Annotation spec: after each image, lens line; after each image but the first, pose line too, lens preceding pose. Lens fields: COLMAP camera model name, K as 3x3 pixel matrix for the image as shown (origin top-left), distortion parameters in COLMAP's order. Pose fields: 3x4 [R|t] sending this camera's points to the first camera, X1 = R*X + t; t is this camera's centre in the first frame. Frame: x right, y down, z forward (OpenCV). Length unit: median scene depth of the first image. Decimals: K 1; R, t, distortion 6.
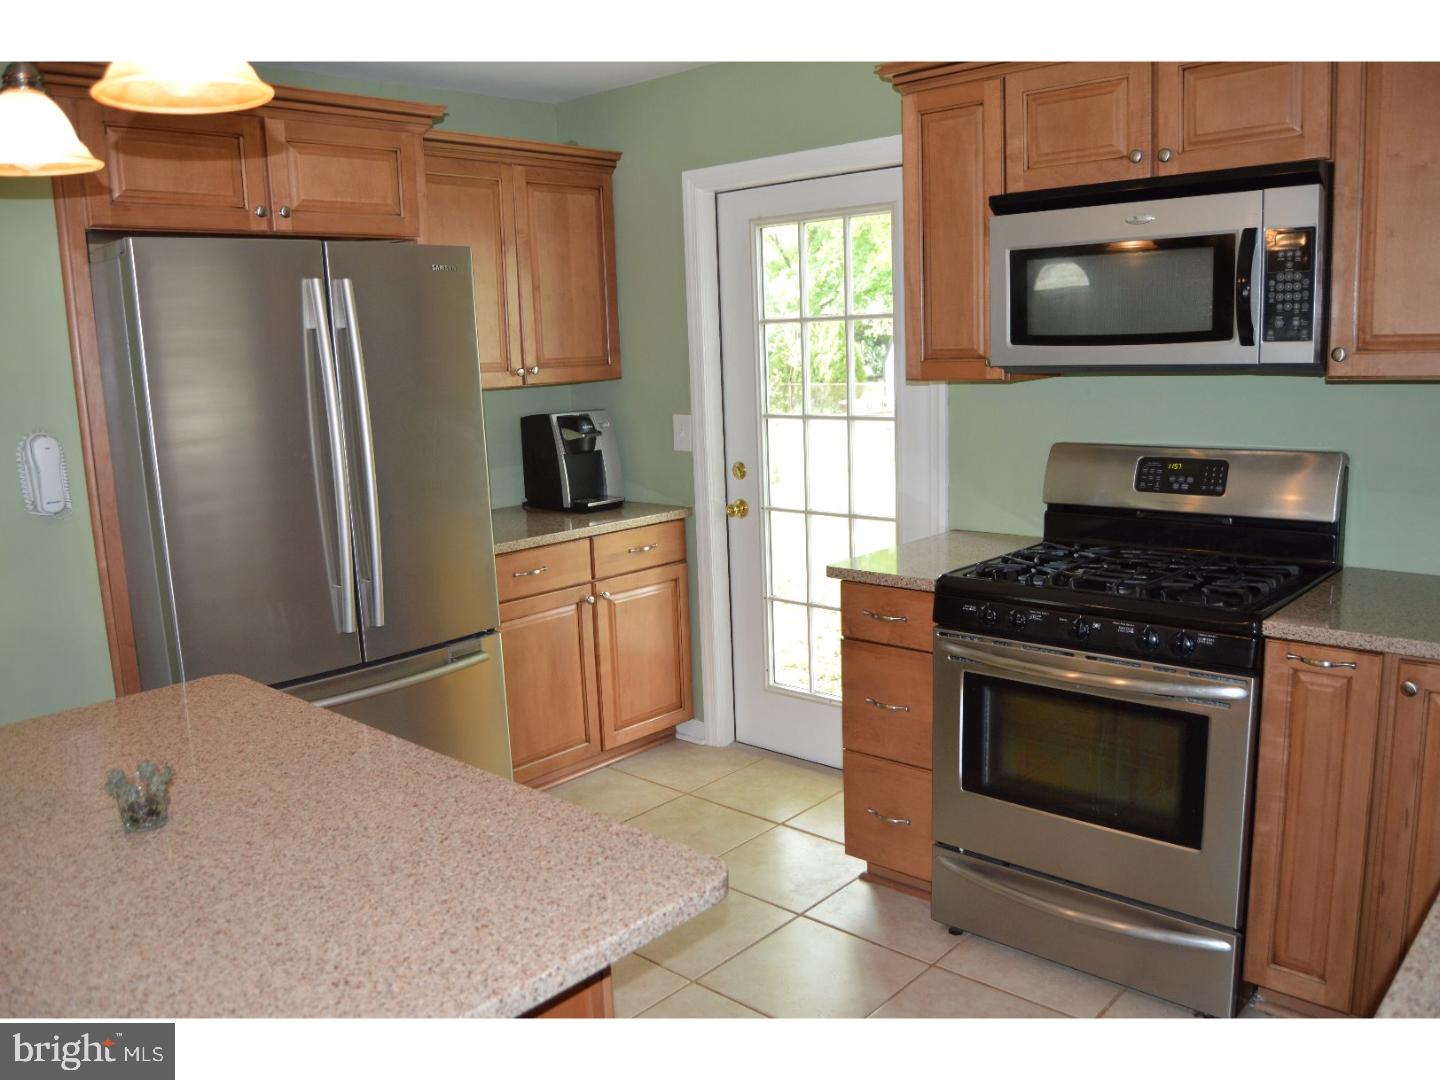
lens RADIAL K [[1156.2, 0, 728.4], [0, 1156.2, 537.4], [0, 0, 1]] dist [-0.074323, 0.019764]
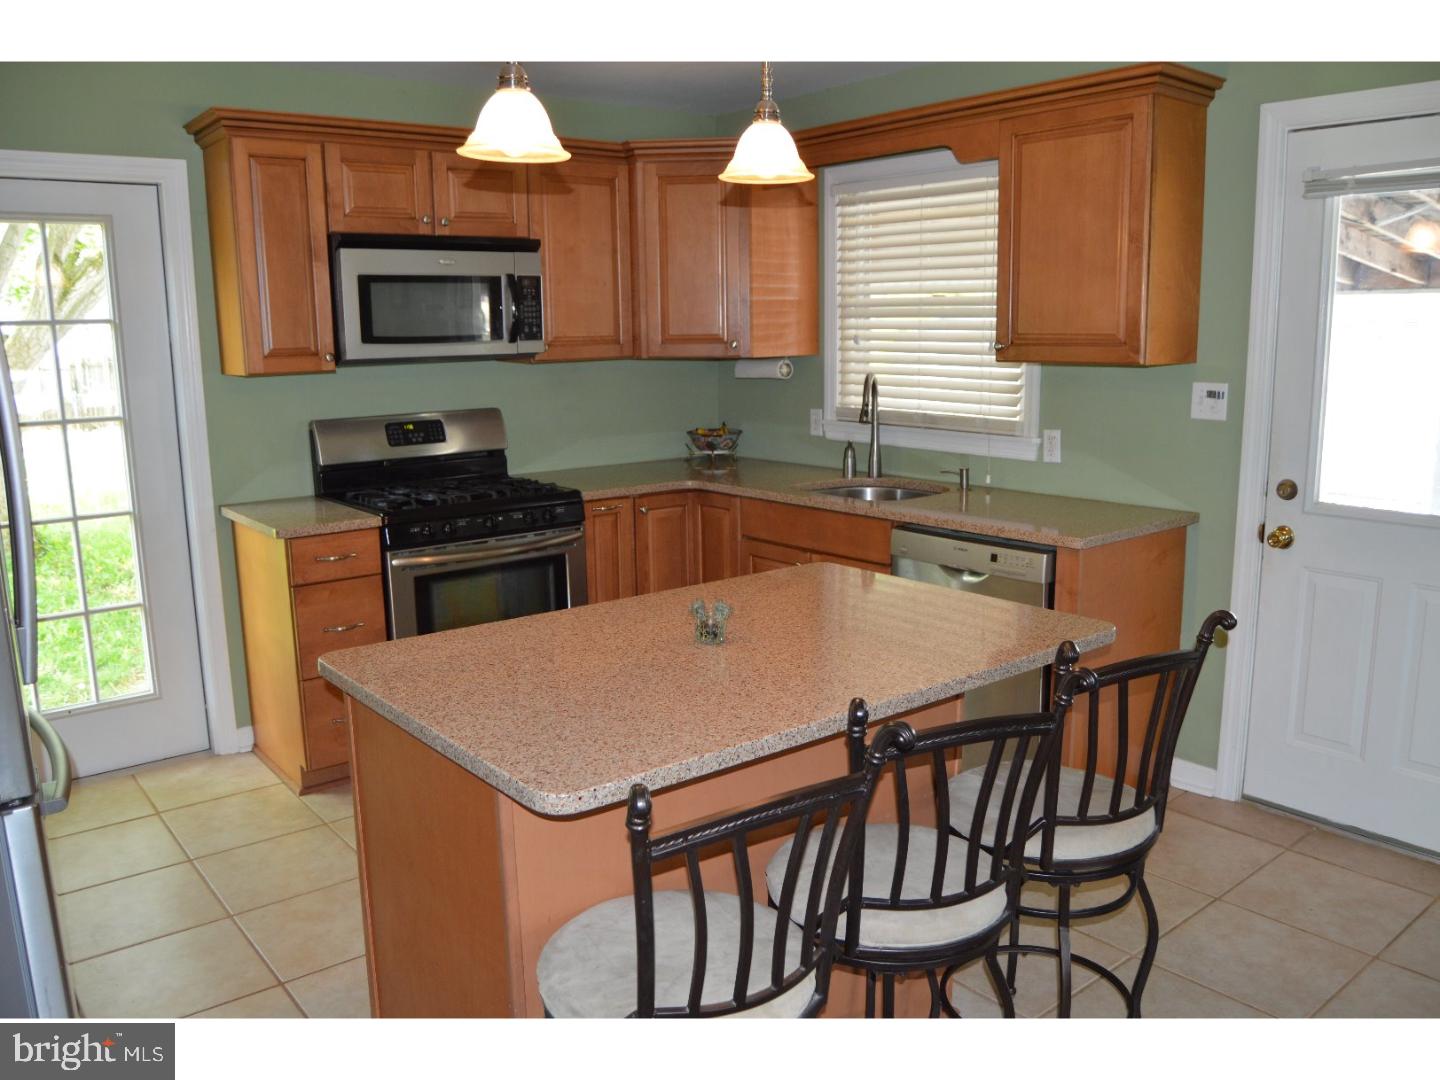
lens RADIAL K [[1156.2, 0, 721.3], [0, 1156.2, 540.2], [0, 0, 1]] dist [-0.074323, 0.019764]
pose [[0.152318, -0.150198, 0.976852, -1.056747], [0.172983, 0.977180, 0.123275, -0.033372], [-0.973076, 0.150202, 0.174824, 0.380366]]
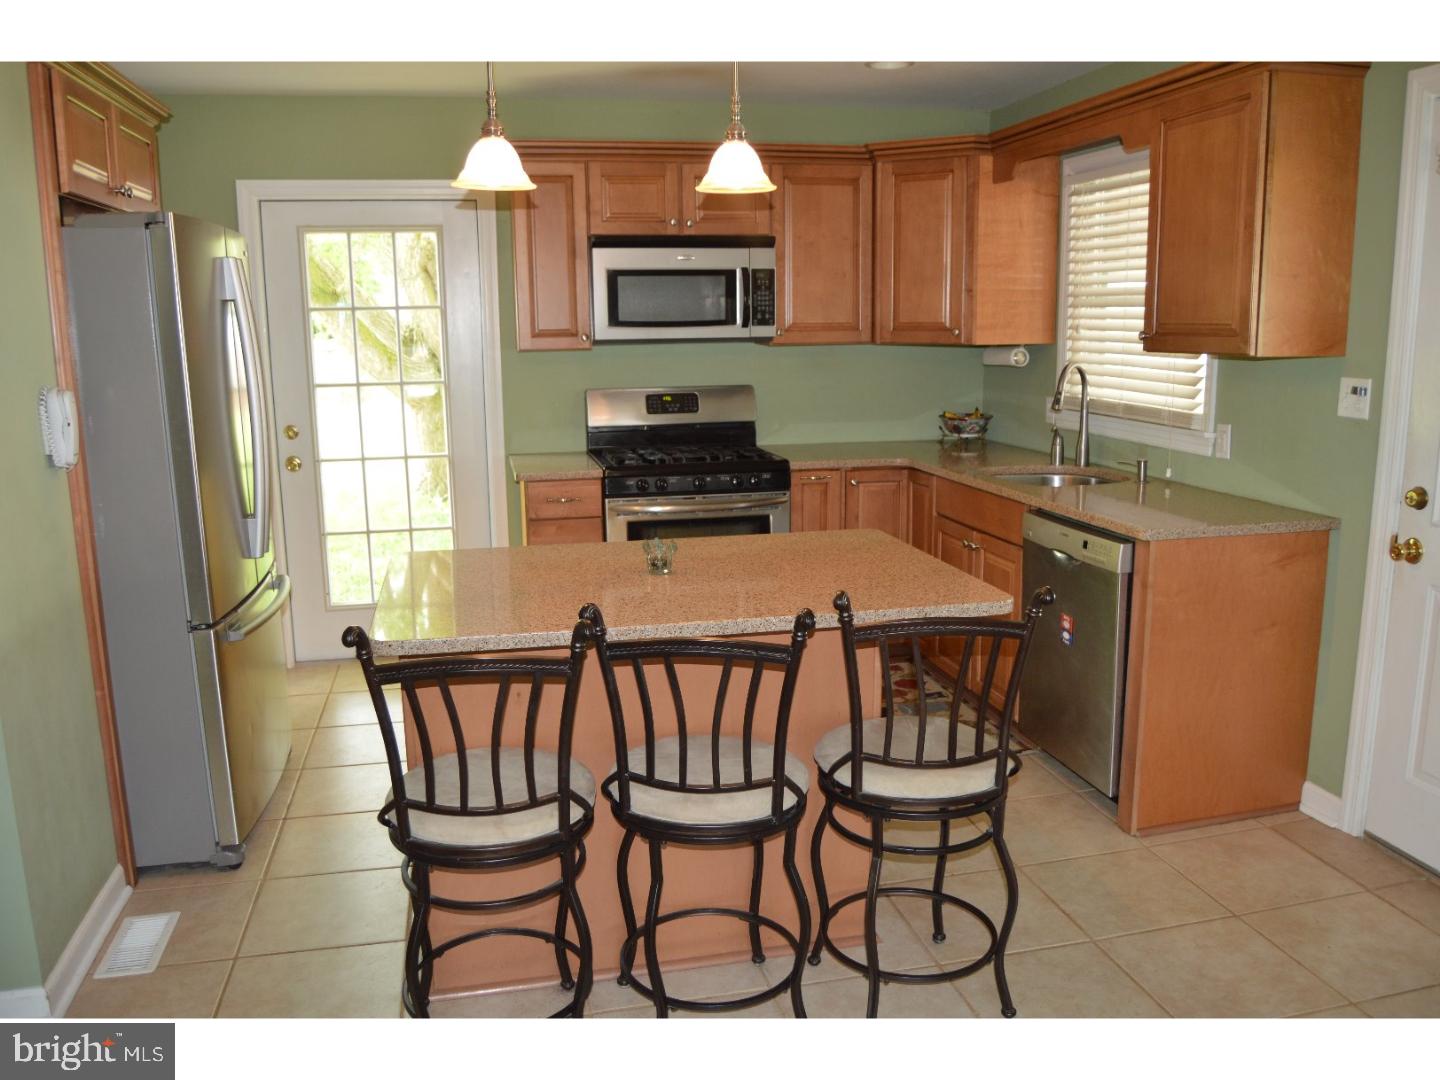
lens RADIAL K [[1156.2, 0, 716.6], [0, 1156.2, 539.9], [0, 0, 1]] dist [-0.074323, 0.019764]
pose [[0.579581, -0.126971, 0.804962, -1.040604], [0.128087, 0.989703, 0.063888, 0.049940], [-0.804786, 0.066077, 0.589876, -0.085377]]
